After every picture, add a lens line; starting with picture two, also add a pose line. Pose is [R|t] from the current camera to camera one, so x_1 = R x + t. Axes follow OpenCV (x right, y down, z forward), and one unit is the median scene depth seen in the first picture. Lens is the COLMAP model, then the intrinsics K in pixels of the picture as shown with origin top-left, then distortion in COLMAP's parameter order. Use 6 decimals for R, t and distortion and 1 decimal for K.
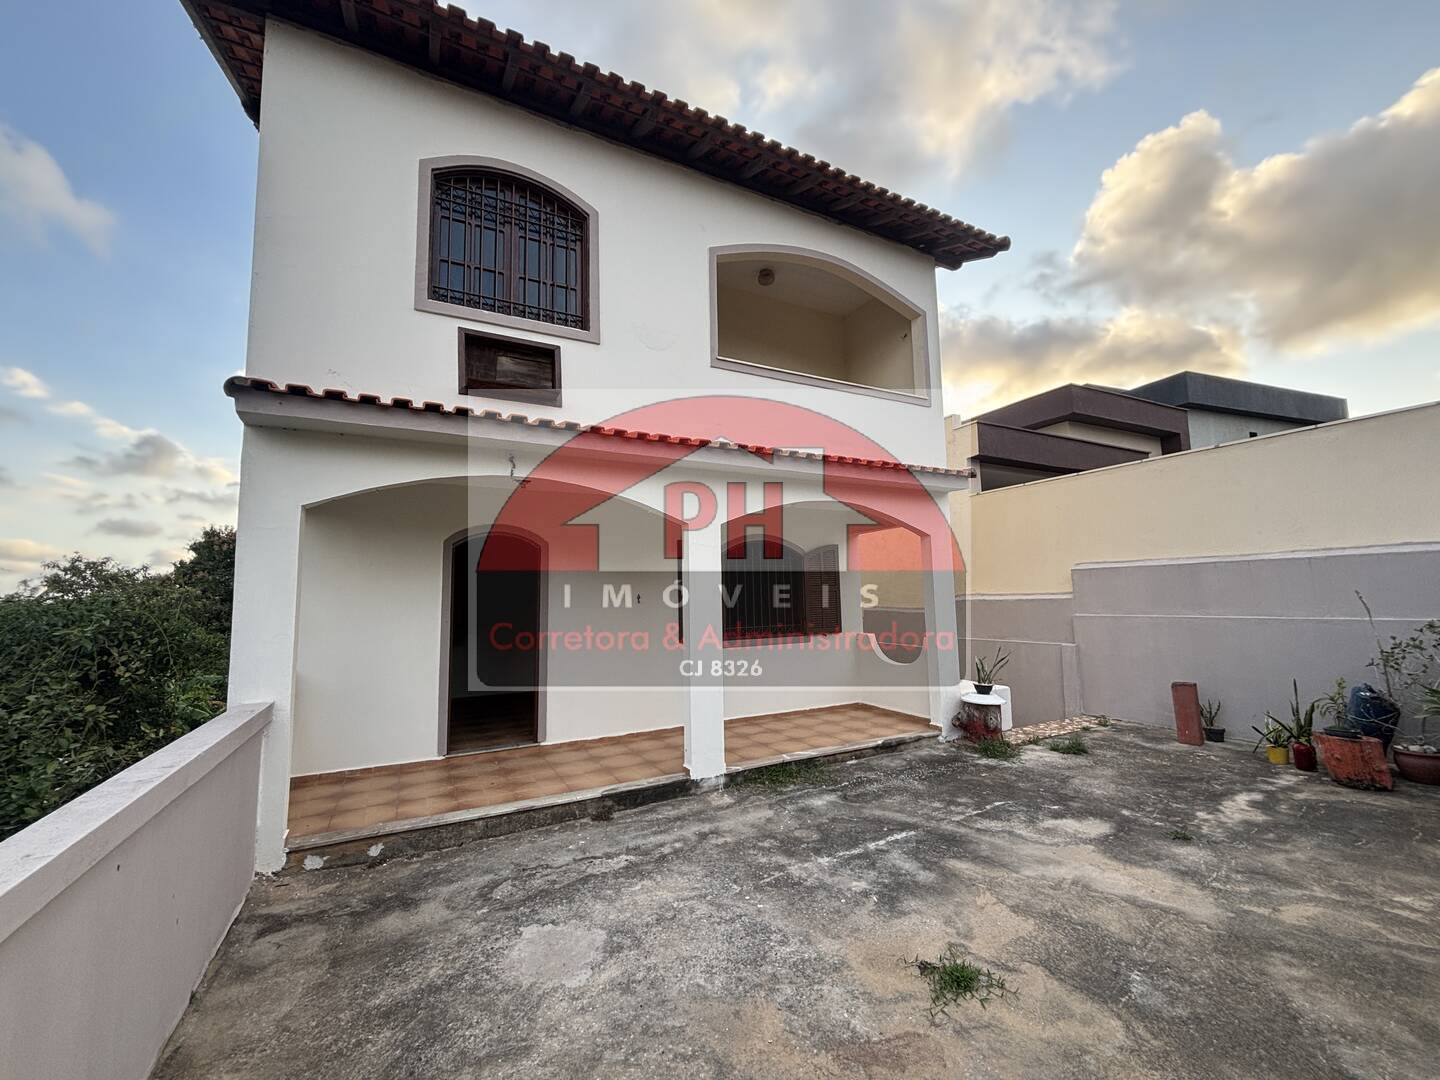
lens RADIAL K [[583.9, 0, 723.3], [0, 583.9, 534.7], [0, 0, 1]] dist [-0.003205, 0.001478]
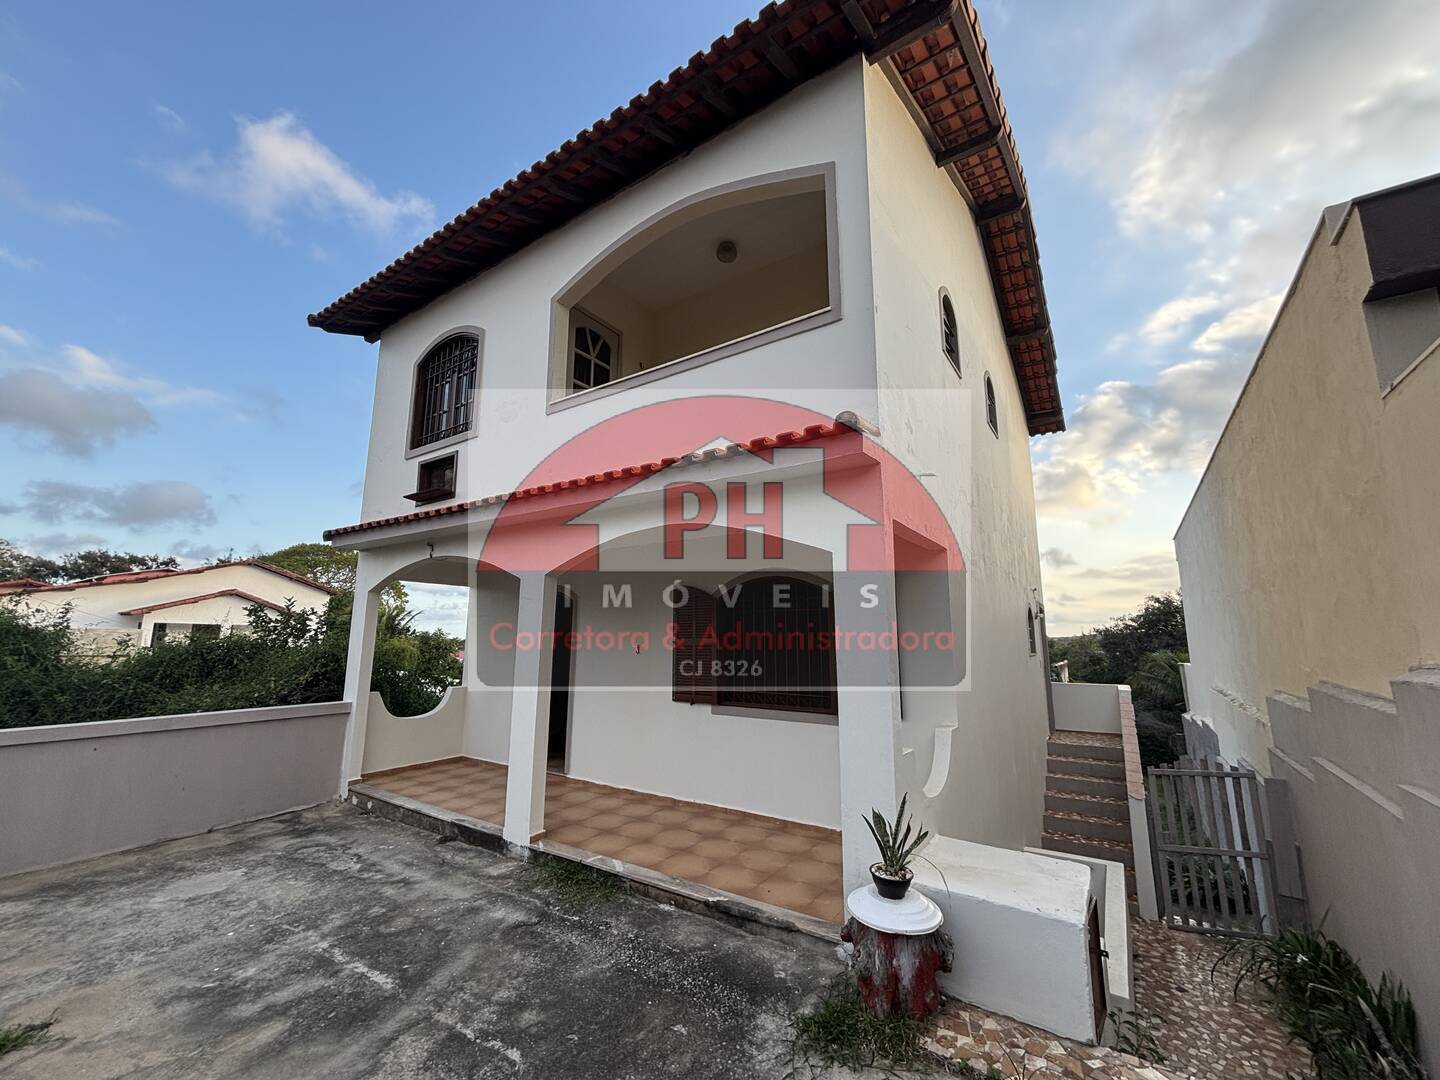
lens RADIAL K [[583.9, 0, 719.4], [0, 583.9, 537.7], [0, 0, 1]] dist [-0.003205, 0.001478]
pose [[0.457464, -0.128252, -0.879931, 1.212252], [0.087123, 0.991248, -0.099183, 0.049841], [0.884950, -0.031290, 0.464634, 1.013204]]
